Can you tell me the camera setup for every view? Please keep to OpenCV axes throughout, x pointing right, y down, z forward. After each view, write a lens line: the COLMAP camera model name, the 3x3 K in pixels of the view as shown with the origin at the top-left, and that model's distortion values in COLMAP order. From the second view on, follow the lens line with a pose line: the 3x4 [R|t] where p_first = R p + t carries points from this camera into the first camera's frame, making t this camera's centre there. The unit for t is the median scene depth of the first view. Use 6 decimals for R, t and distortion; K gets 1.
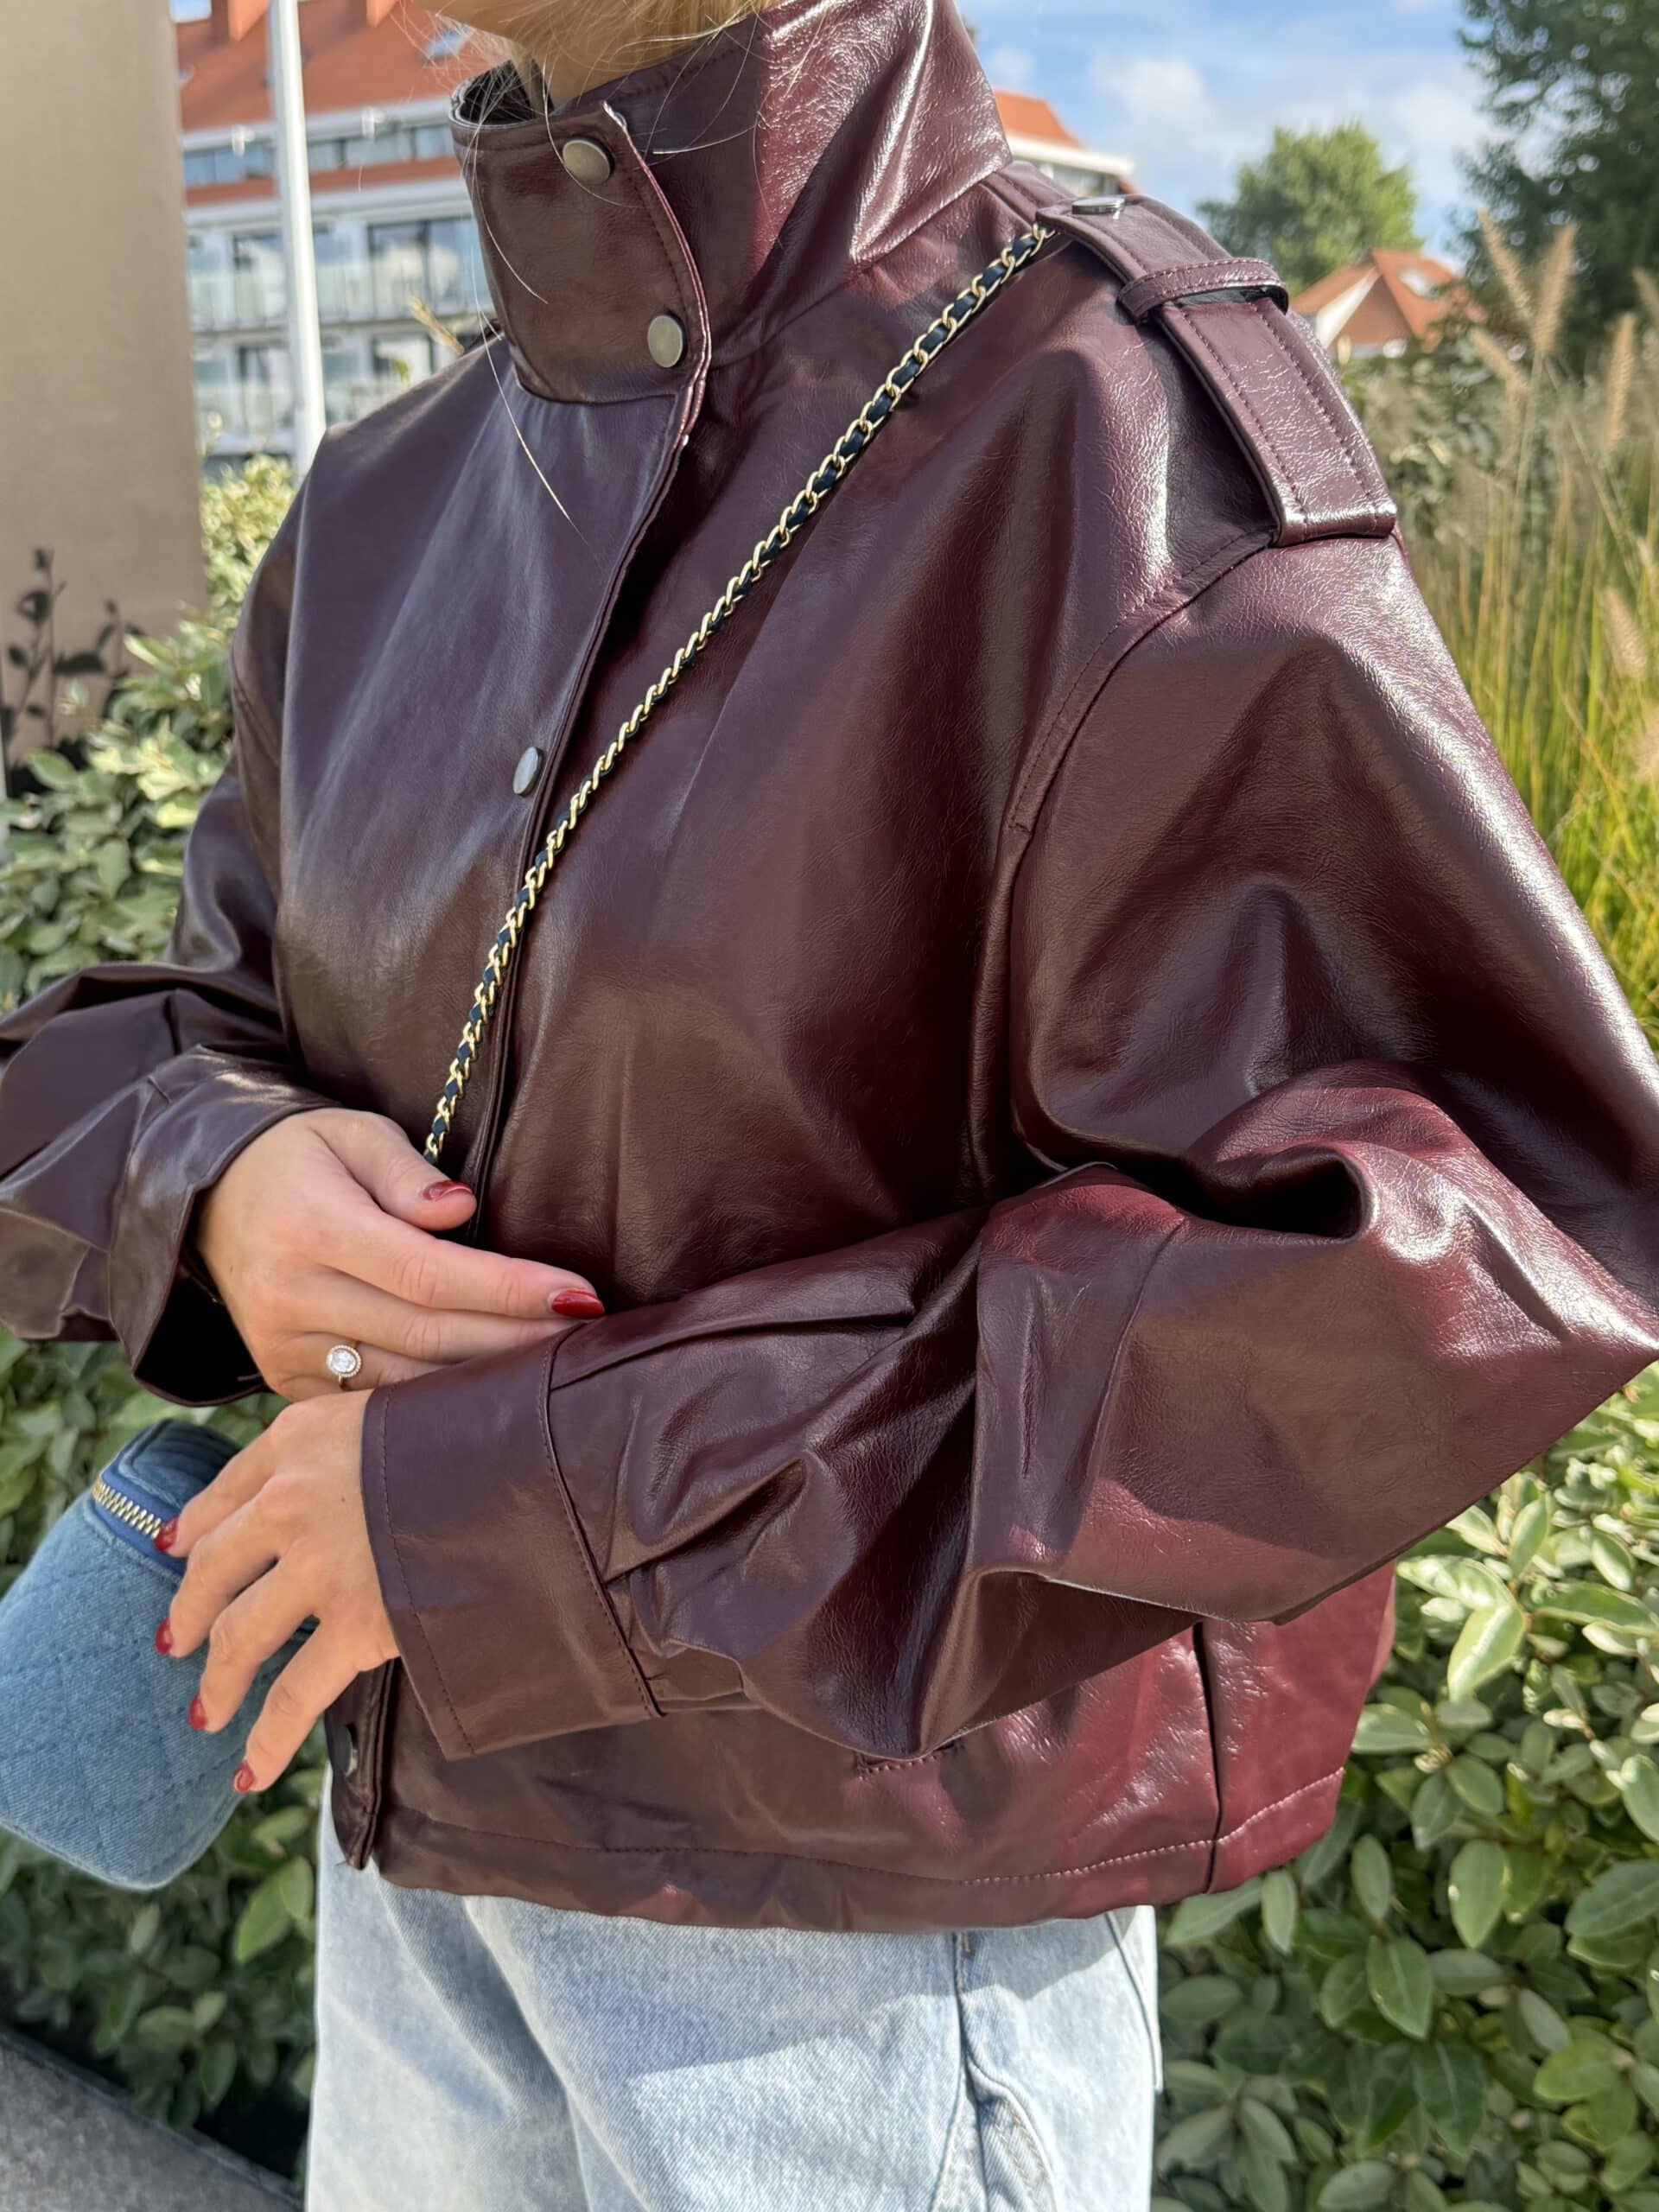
lens RADIAL K [[2557.5, 0, 814.2], [0, 2557.5, 1096.7], [0, 0, 1]] dist [-0.019920, 0.000000]
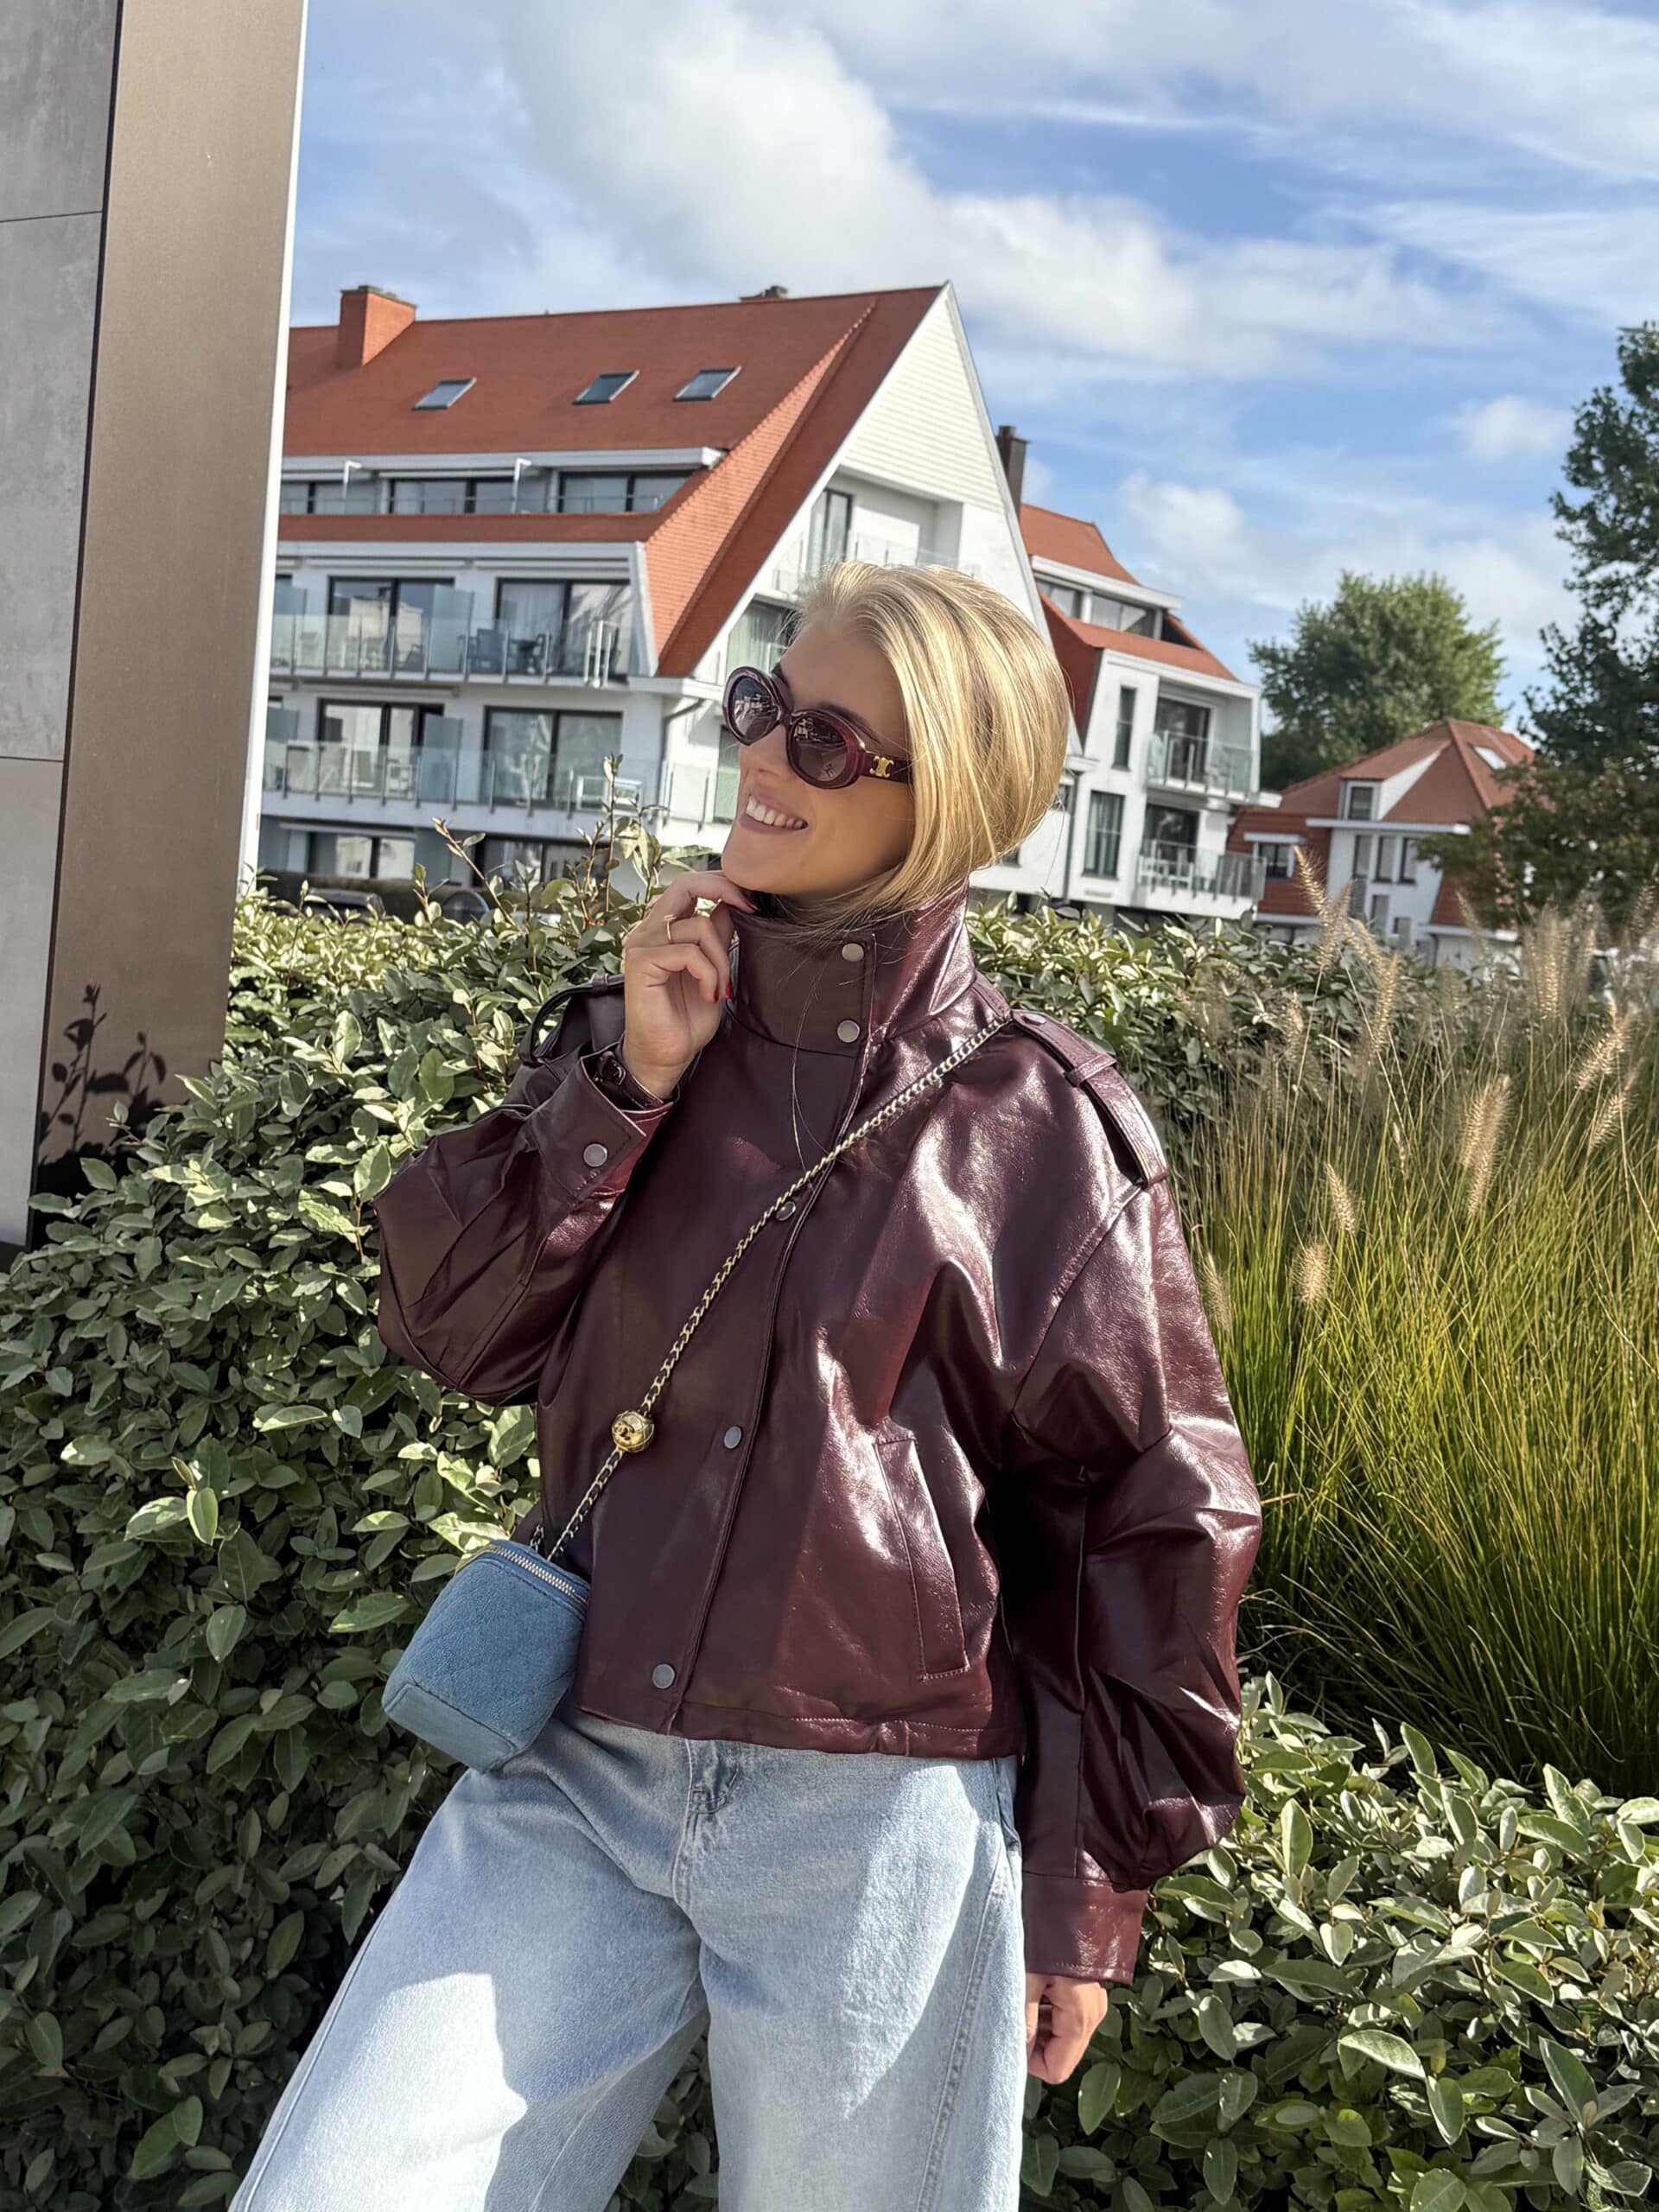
lens RADIAL K [[3001.3, 0, 817.6], [0, 3001.3, 1093.7], [0, 0, 1]] dist [0.091661, 0.000000]
pose [[0.994834, 0.100897, 0.011197, 0.020626], [-0.097455, 0.980095, -0.172962, 0.043613], [-0.028425, 0.170977, 0.984865, -0.377792]]
